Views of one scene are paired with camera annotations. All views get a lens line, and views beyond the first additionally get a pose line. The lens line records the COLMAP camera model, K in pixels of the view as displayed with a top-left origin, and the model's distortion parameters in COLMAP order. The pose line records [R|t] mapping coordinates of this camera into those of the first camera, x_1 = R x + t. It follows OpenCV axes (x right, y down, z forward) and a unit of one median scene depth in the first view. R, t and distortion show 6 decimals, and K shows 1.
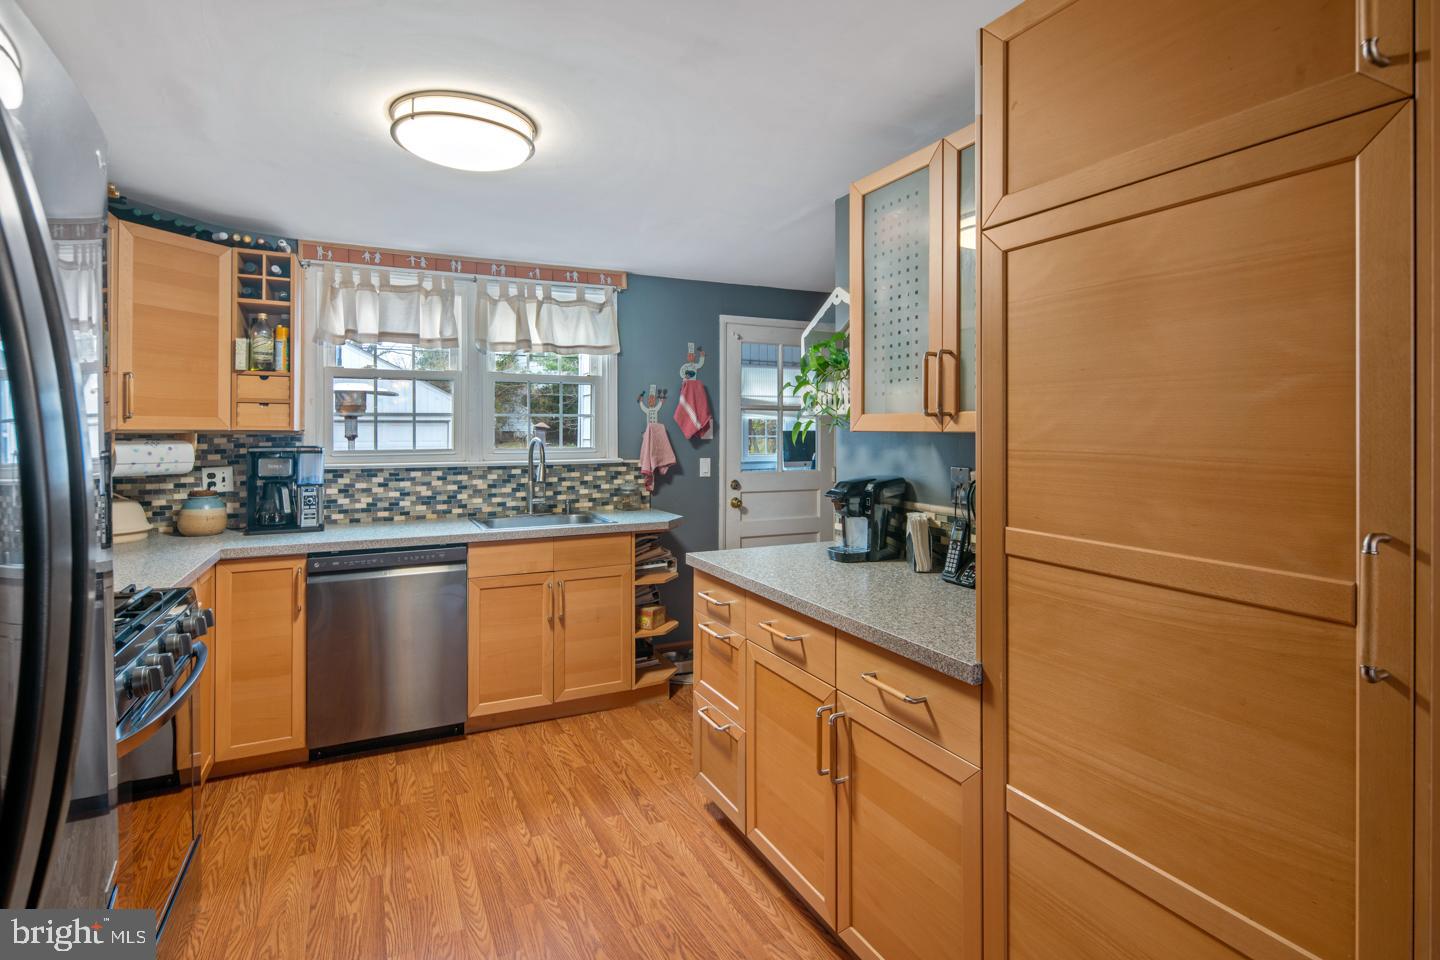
lens RADIAL K [[703.3, 0, 706.8], [0, 703.3, 428.9], [0, 0, 1]] dist [0.004192, -0.000174]
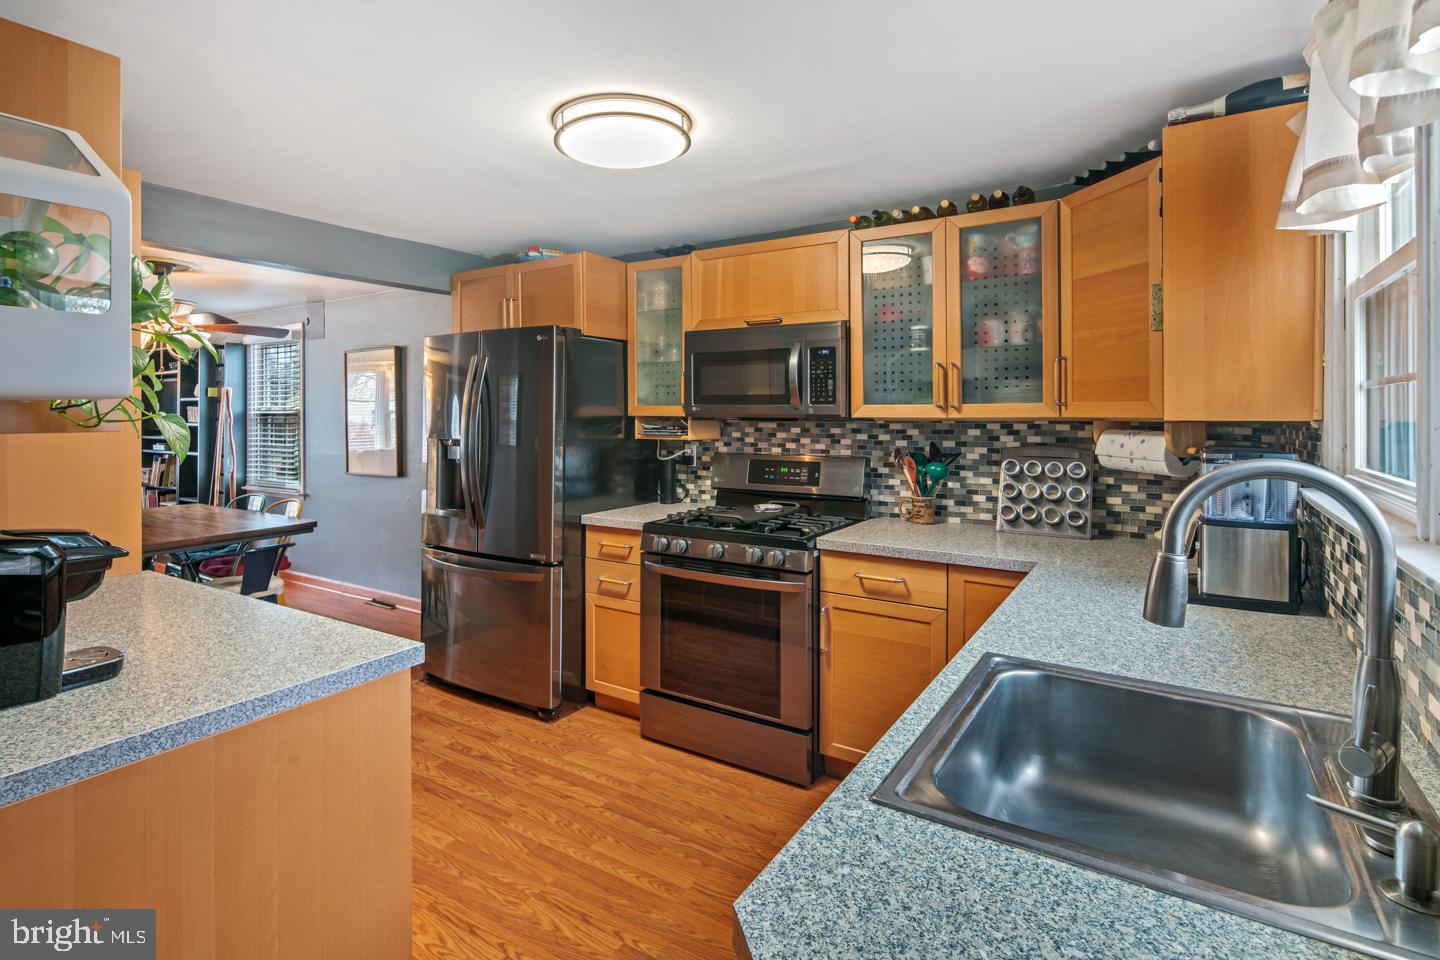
lens RADIAL K [[707.8, 0, 717.3], [0, 707.8, 406.0], [0, 0, 1]] dist [0.002267, -0.000911]
pose [[-0.850042, -0.003952, -0.526701, 0.052803], [0.004270, 0.999887, -0.014394, -0.001110], [0.526698, -0.014485, -0.849929, 1.181859]]
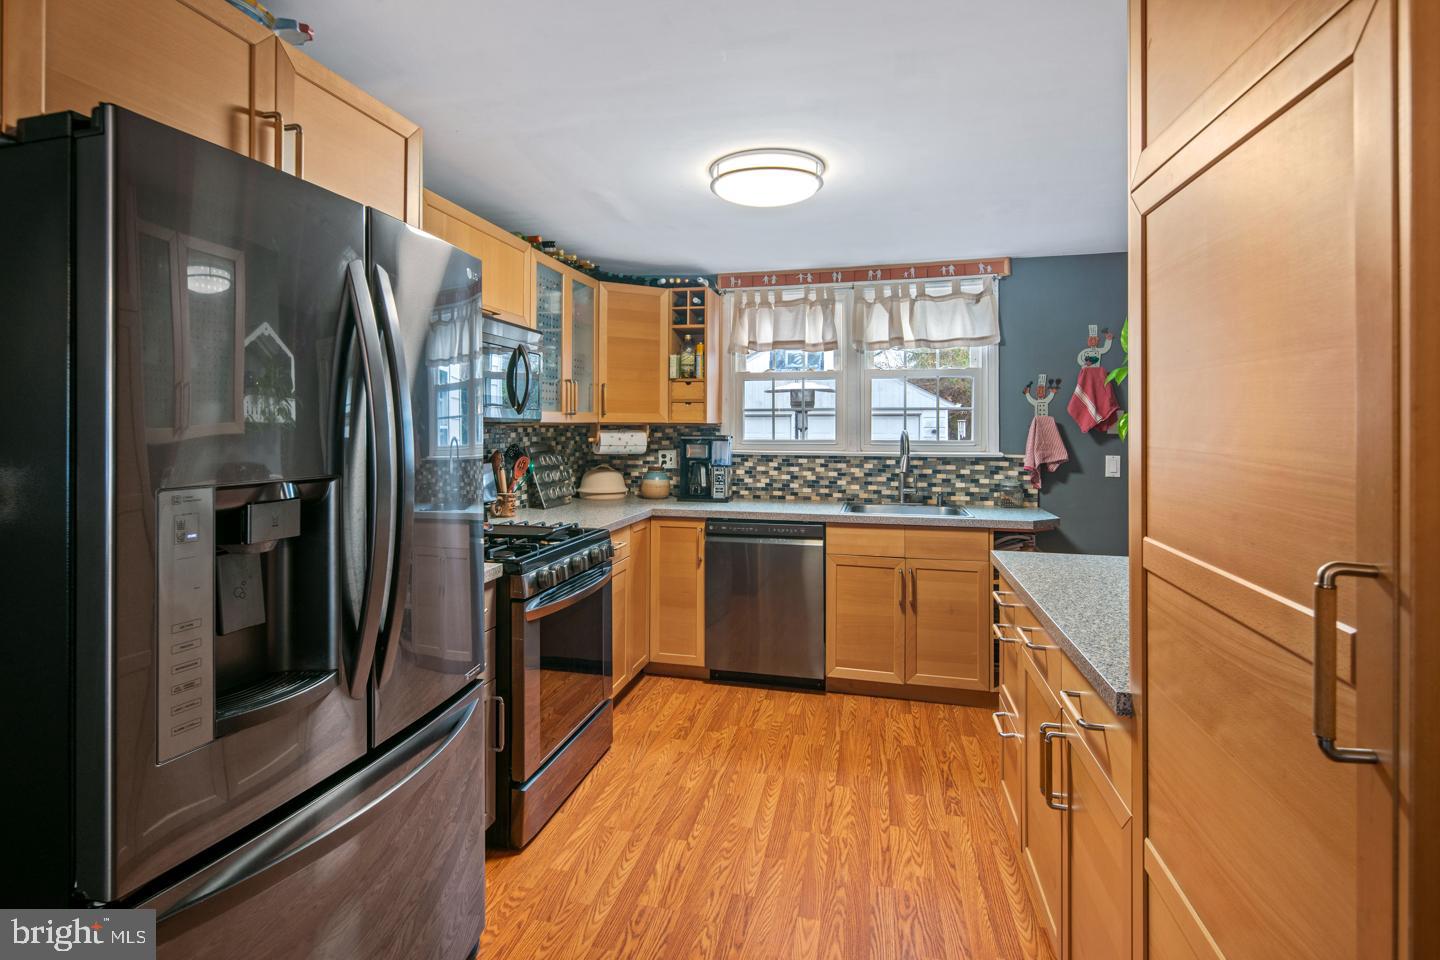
lens RADIAL K [[705.8, 0, 697.3], [0, 705.8, 420.9], [0, 0, 1]] dist [0.003544, -0.000431]
pose [[0.762412, -0.000991, -0.647091, 0.213210], [-0.000435, 0.999998, -0.002045, 0.000753], [0.647091, 0.001841, 0.762410, -0.001793]]
